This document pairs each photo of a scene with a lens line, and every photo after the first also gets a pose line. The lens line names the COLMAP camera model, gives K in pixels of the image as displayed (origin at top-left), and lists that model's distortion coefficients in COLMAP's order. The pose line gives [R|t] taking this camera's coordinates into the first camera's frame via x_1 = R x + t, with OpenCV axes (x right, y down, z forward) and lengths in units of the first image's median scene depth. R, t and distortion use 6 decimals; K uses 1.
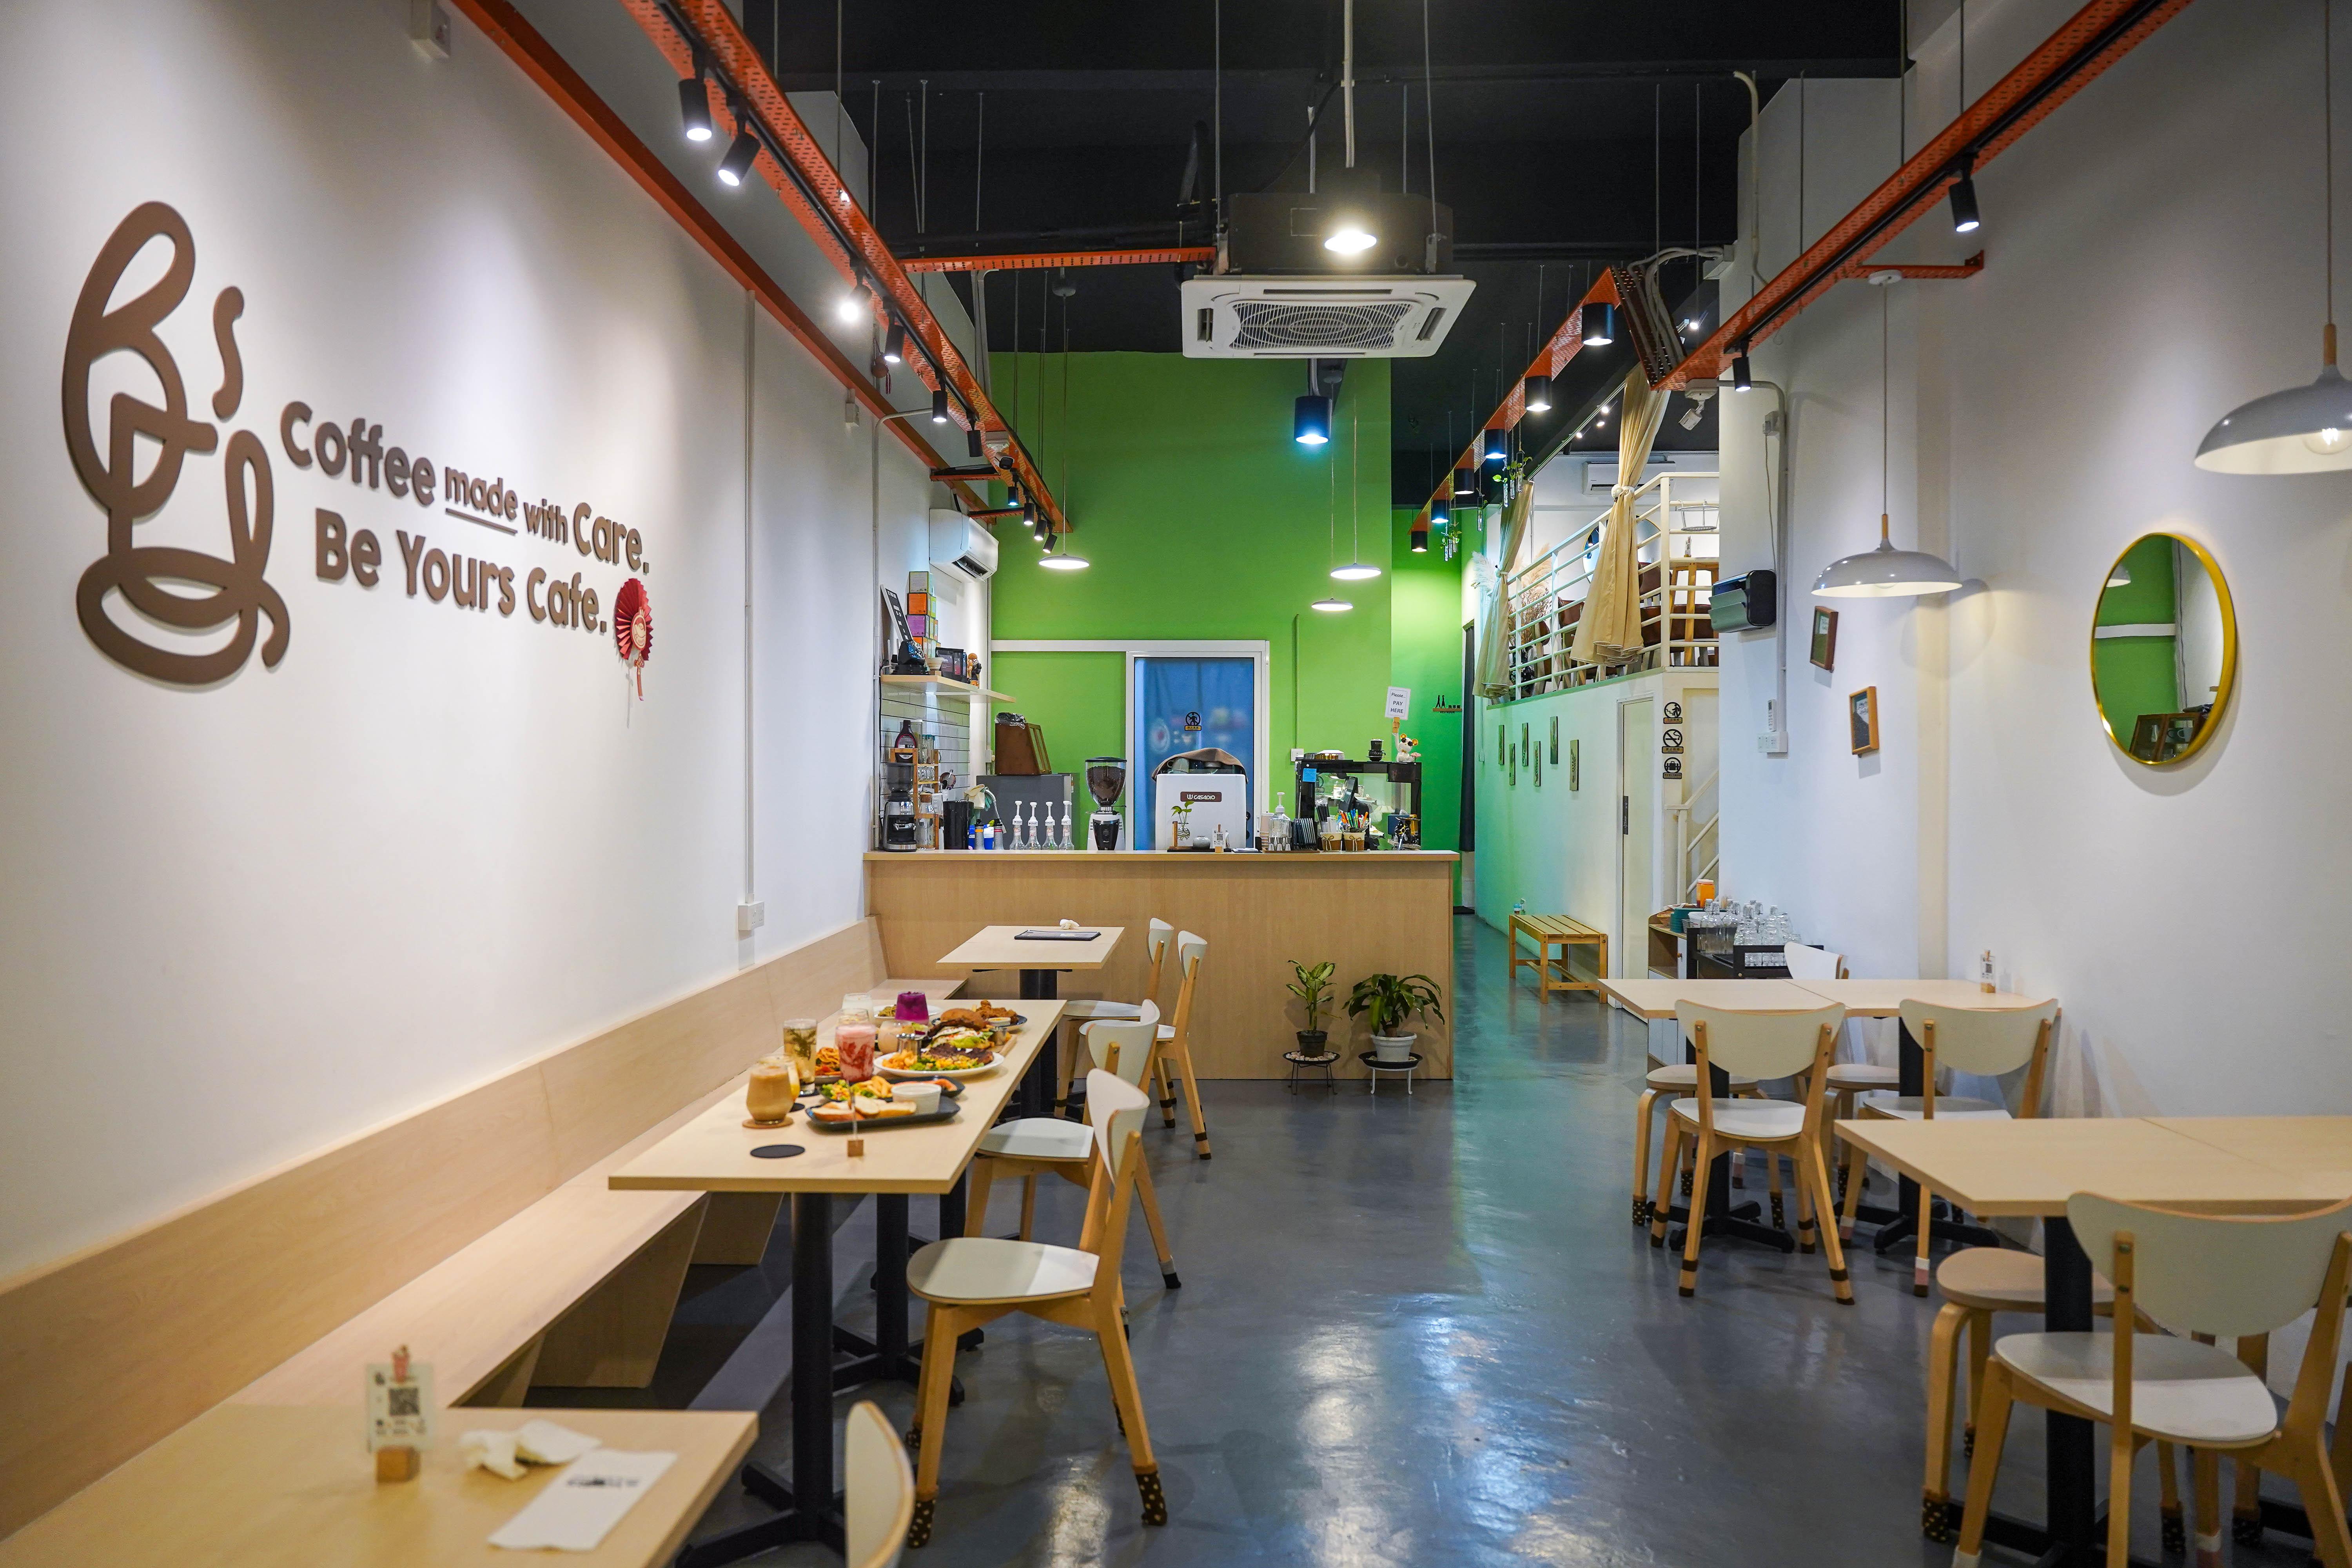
lens RADIAL K [[1617.7, 0, 1176.0], [0, 1617.7, 784.0], [0, 0, 1]] dist [-0.002941, 0.000578]
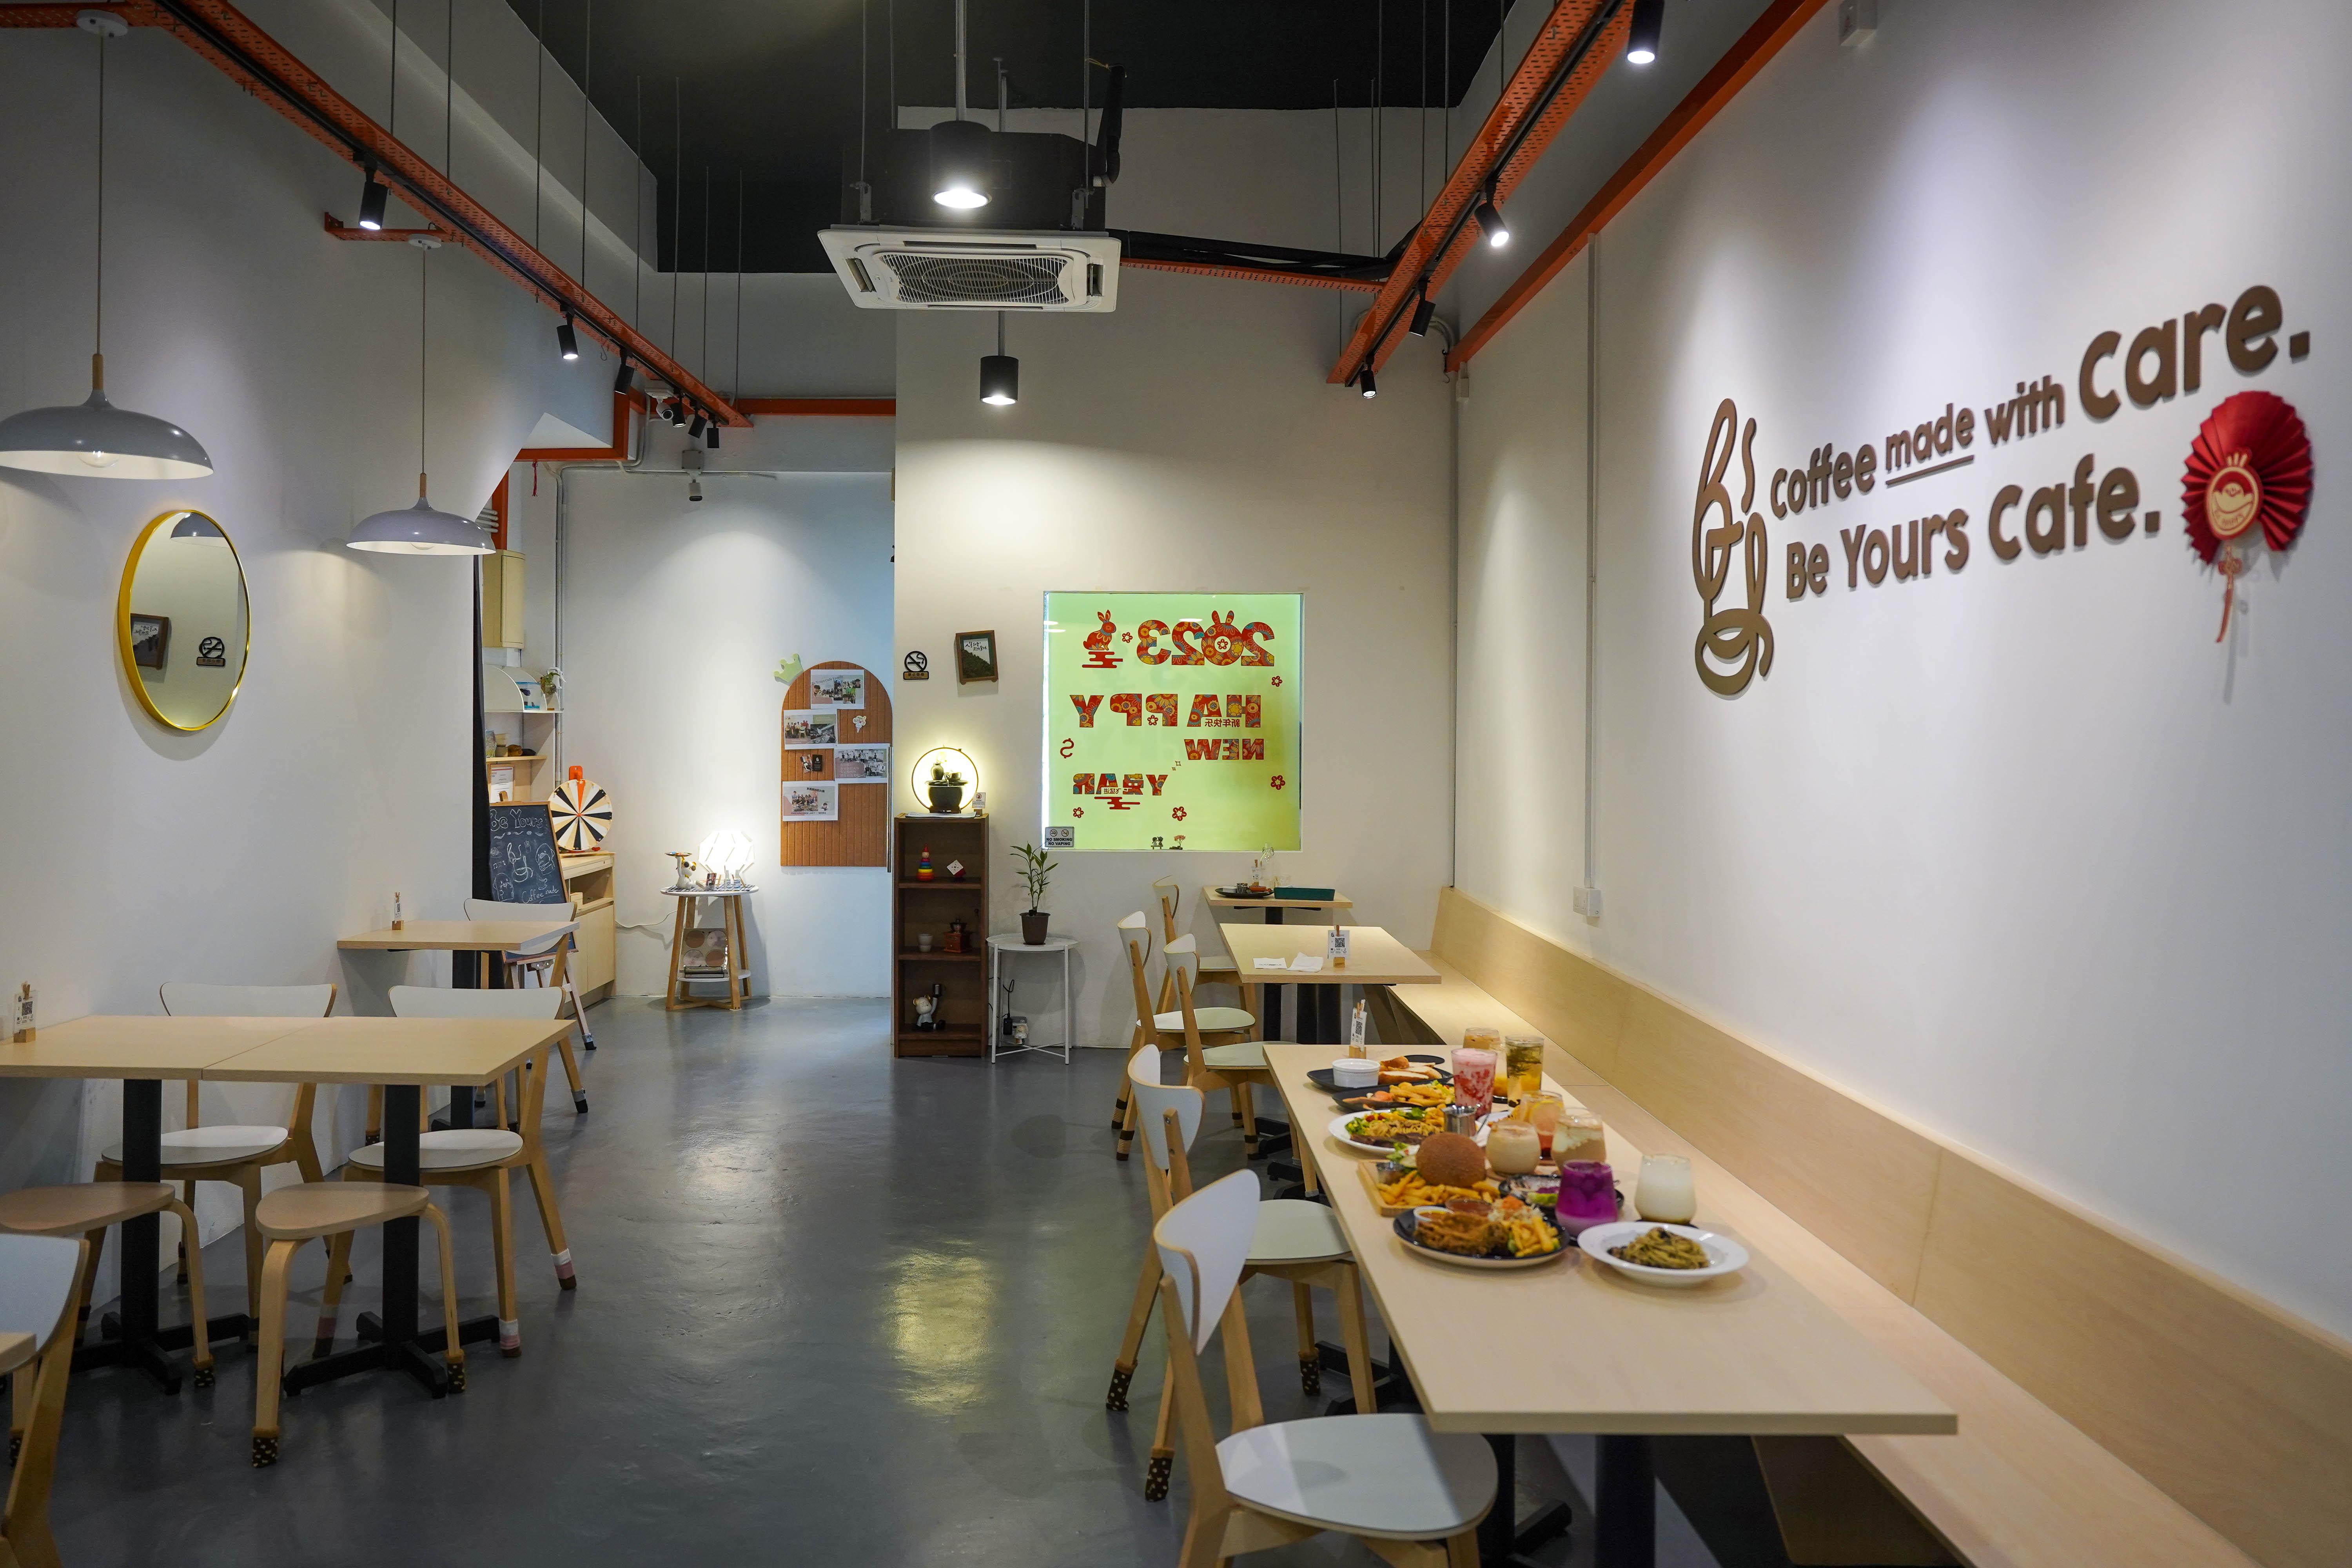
lens RADIAL K [[1630.8, 0, 1175.4], [0, 1630.8, 729.3], [0, 0, 1]] dist [0.002309, 0.002489]
pose [[-0.997584, -0.006913, -0.069129, 0.029260], [-0.008401, 0.999739, 0.021261, -0.049887], [0.068964, 0.021790, -0.997381, 2.202308]]
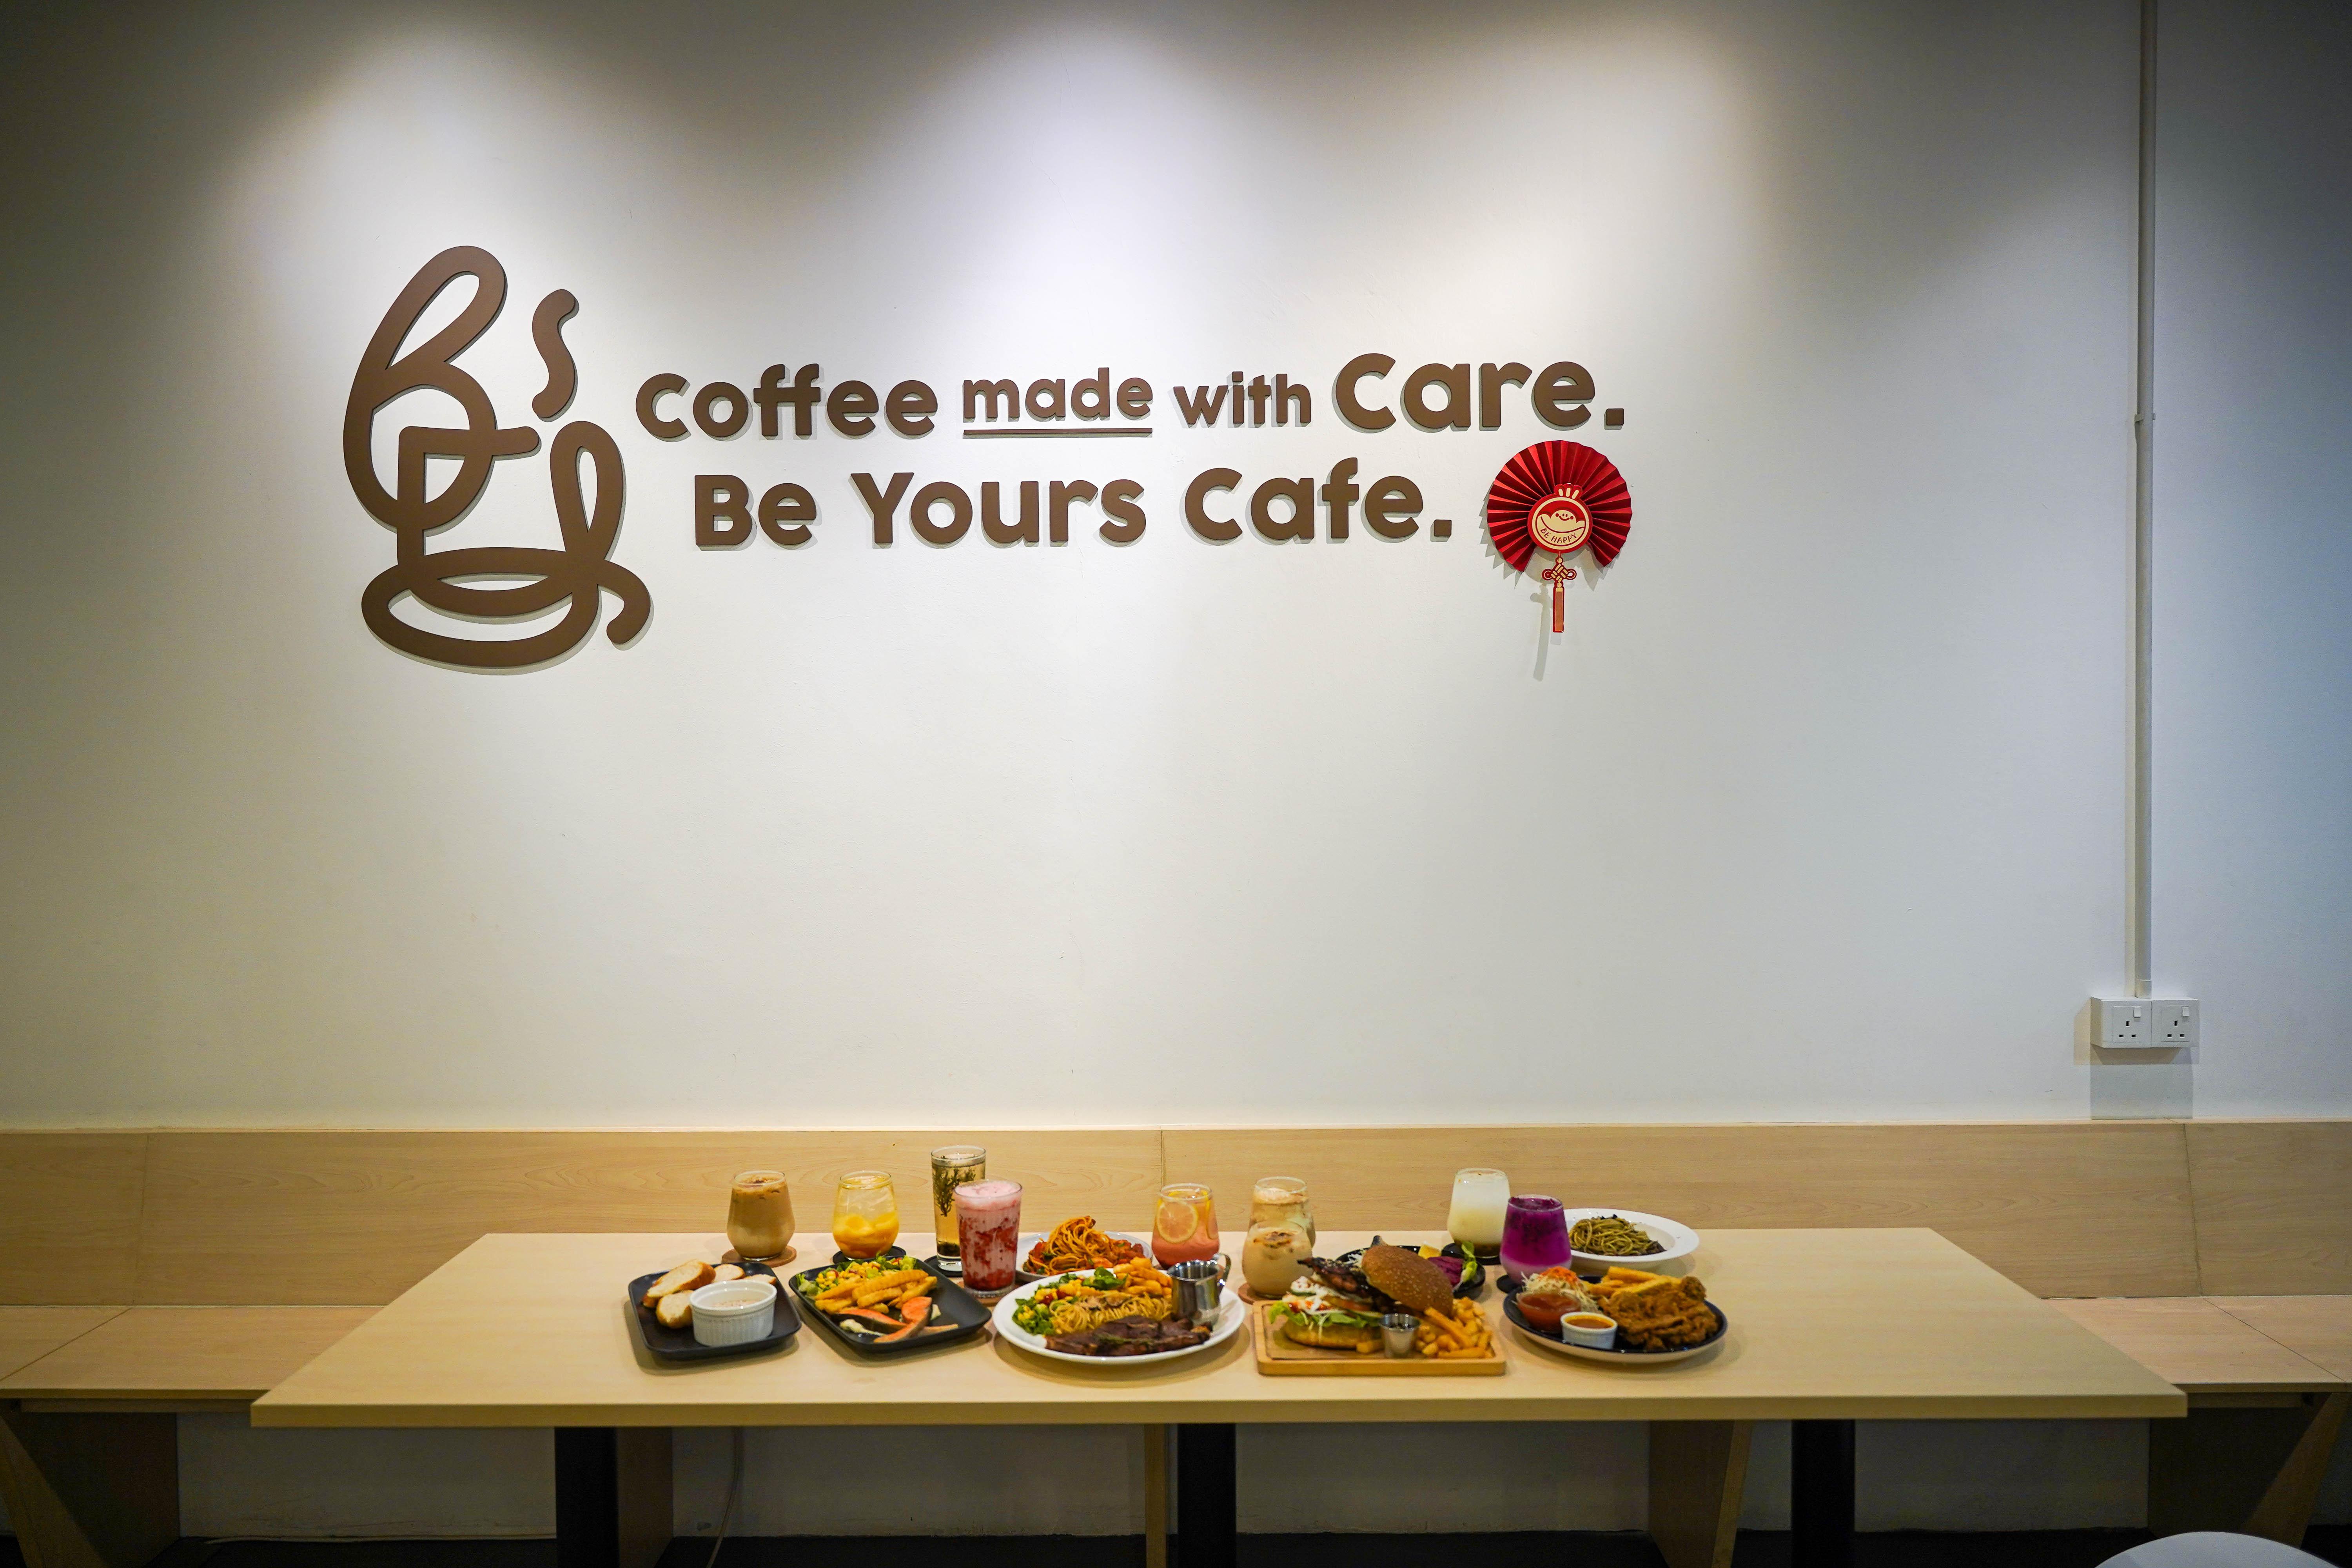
lens RADIAL K [[1617.7, 0, 1176.0], [0, 1617.7, 784.0], [0, 0, 1]] dist [-0.002941, 0.000578]
pose [[0.014400, 0.022042, -0.999653, 0.448654], [-0.008011, 0.999727, 0.021928, -0.007991], [0.999864, 0.007692, 0.014572, 1.259834]]
